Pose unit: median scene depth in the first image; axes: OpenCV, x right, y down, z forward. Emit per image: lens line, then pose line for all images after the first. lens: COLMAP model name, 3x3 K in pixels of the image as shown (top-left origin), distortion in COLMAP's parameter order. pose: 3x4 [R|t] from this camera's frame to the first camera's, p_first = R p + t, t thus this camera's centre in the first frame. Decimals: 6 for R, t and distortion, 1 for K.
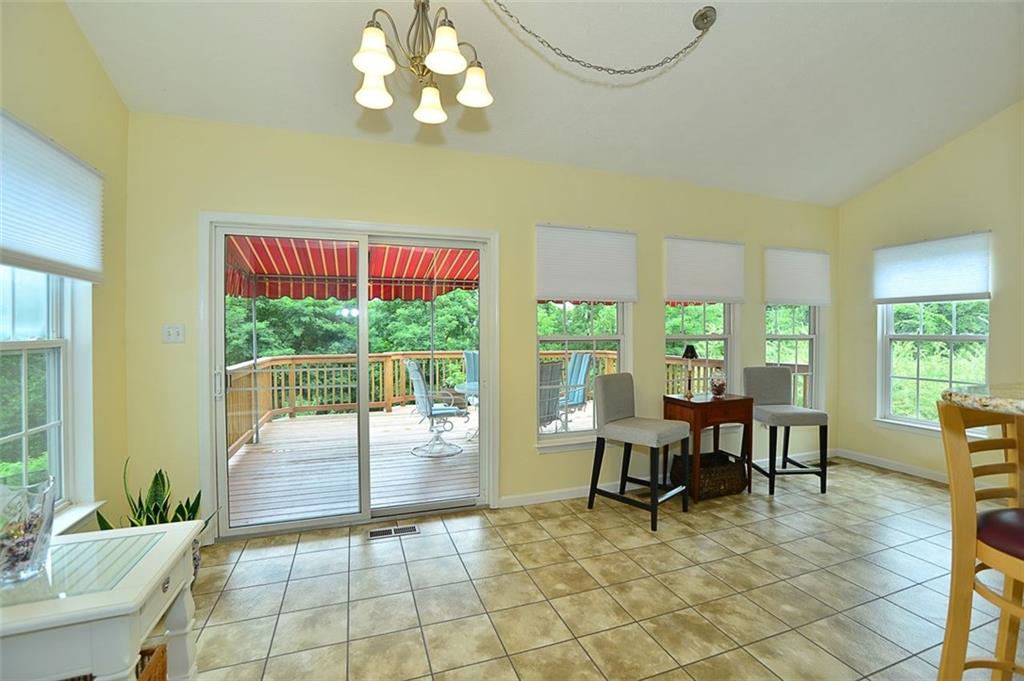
lens RADIAL K [[447.6, 0, 512.0], [0, 447.6, 340.5], [0, 0, 1]] dist [-0.053669, 0.000481]
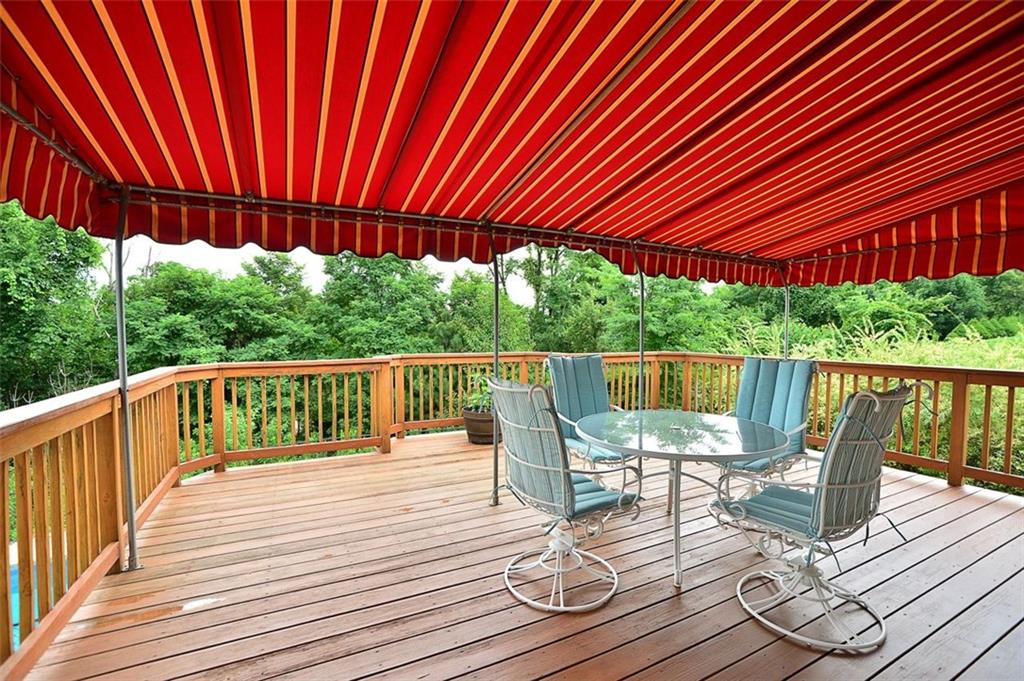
lens RADIAL K [[447.6, 0, 512.0], [0, 447.6, 340.5], [0, 0, 1]] dist [-0.053669, 0.000481]
pose [[0.992773, 0.002173, 0.119991, -0.176722], [-0.002886, 0.999979, 0.005775, 0.001449], [-0.119976, -0.006079, 0.992758, 0.372140]]
